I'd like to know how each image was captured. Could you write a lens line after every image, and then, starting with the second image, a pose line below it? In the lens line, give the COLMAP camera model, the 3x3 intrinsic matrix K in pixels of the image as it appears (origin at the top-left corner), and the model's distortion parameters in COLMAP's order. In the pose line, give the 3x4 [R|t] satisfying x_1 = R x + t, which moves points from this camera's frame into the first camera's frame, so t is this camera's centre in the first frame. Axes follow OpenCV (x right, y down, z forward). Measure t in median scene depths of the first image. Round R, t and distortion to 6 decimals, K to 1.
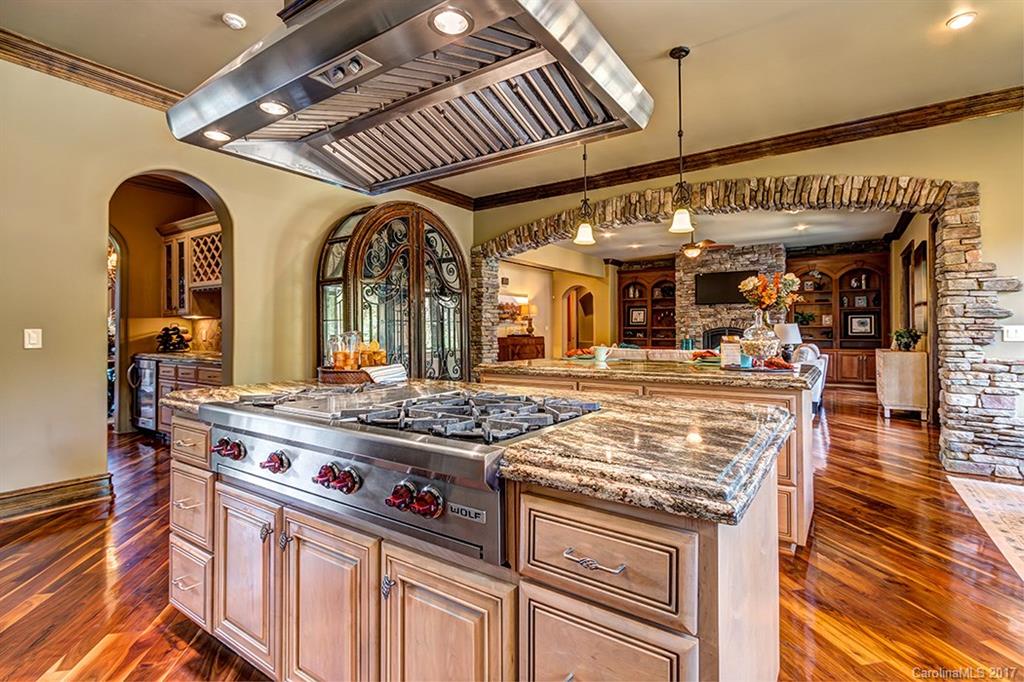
lens RADIAL K [[480.3, 0, 504.0], [0, 480.3, 330.4], [0, 0, 1]] dist [0.009389, -0.001376]
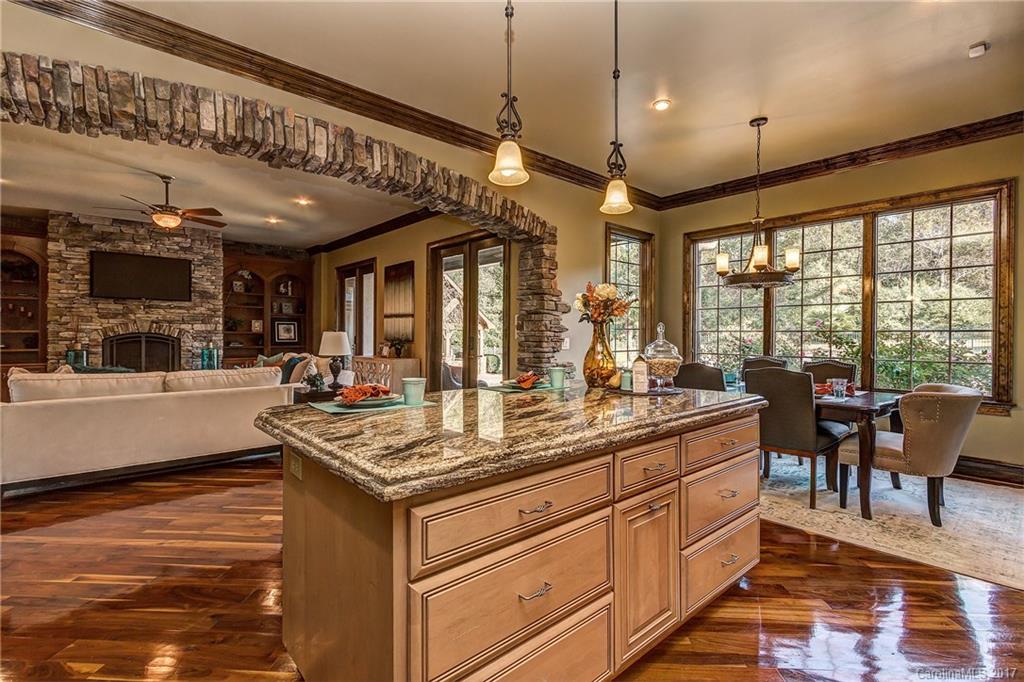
lens RADIAL K [[480.3, 0, 526.5], [0, 480.3, 337.2], [0, 0, 1]] dist [0.009389, -0.001376]
pose [[0.234841, 0.000345, 0.972034, -0.101989], [-0.007558, 0.999970, 0.001471, -0.004205], [-0.972004, -0.007692, 0.234836, 0.267834]]
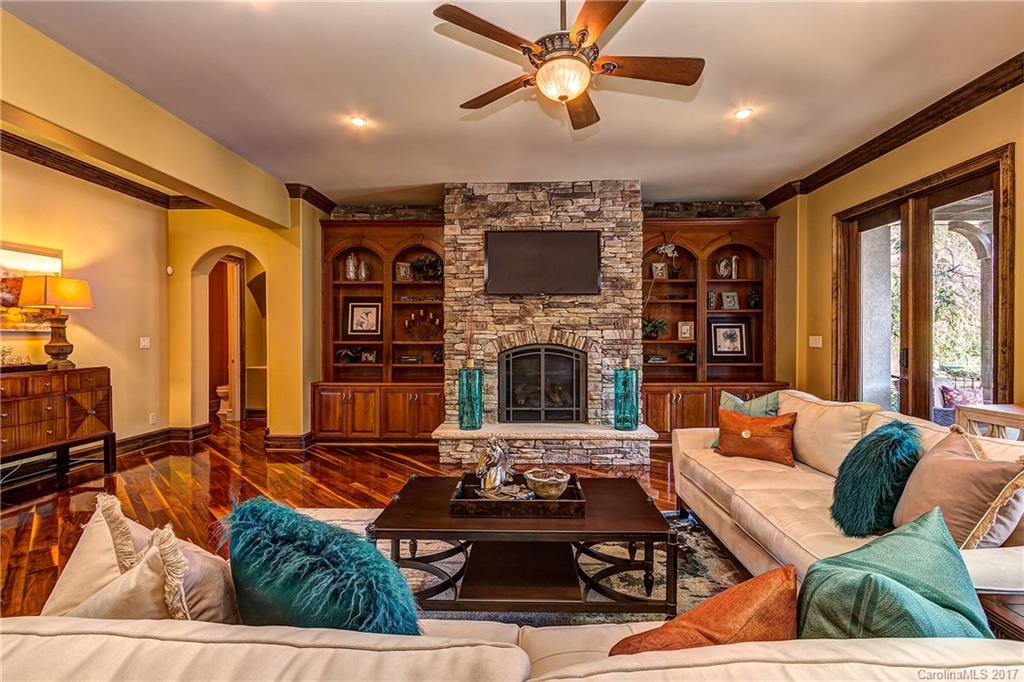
lens RADIAL K [[480.3, 0, 490.3], [0, 480.3, 337.6], [0, 0, 1]] dist [0.009389, -0.001376]
pose [[0.865363, 0.003485, 0.501133, 0.165103], [-0.002632, 0.999994, -0.002410, -0.010311], [-0.501138, 0.000767, 0.865367, 0.586515]]
